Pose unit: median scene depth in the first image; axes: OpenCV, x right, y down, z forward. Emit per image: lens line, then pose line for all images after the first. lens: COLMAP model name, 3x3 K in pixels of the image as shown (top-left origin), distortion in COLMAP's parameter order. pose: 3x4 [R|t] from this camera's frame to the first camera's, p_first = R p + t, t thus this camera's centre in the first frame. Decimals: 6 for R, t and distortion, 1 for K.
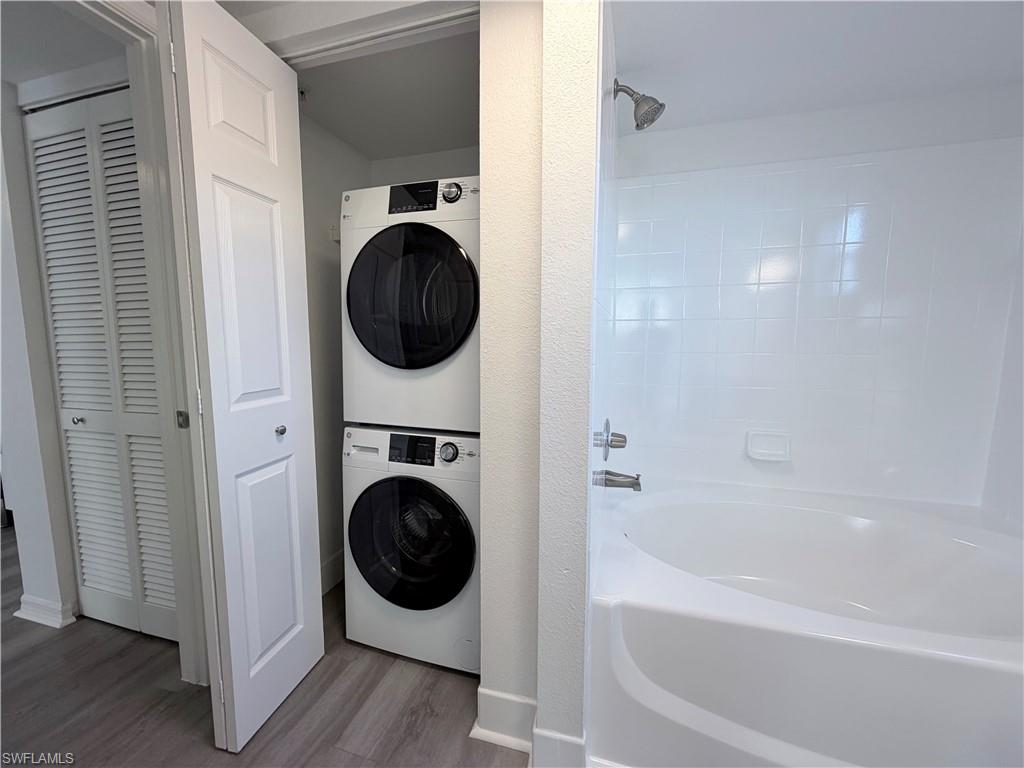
lens RADIAL K [[414.1, 0, 512.0], [0, 414.1, 384.0], [0, 0, 1]] dist [-0.000770, -0.000057]
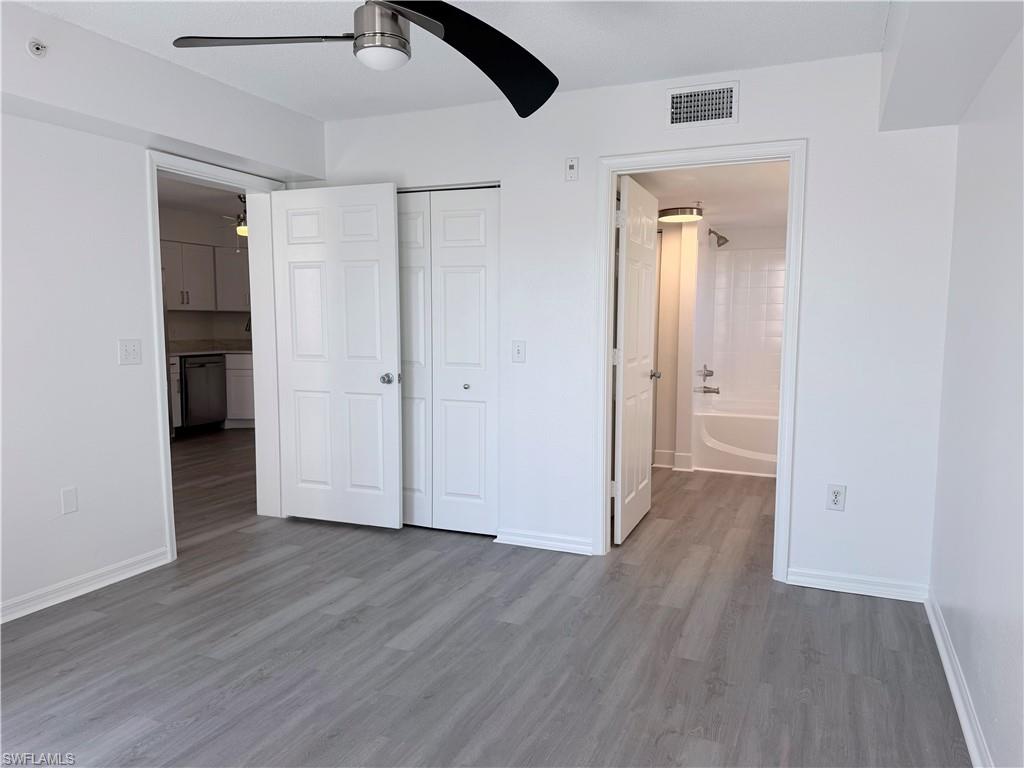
lens RADIAL K [[705.1, 0, 526.0], [0, 705.1, 381.6], [0, 0, 1]] dist [0.087869, -0.132444]
pose [[0.993868, 0.015799, -0.109438, -0.353024], [-0.018052, 0.999644, -0.019629, 0.286943], [0.109089, 0.021484, 0.993800, -3.212900]]
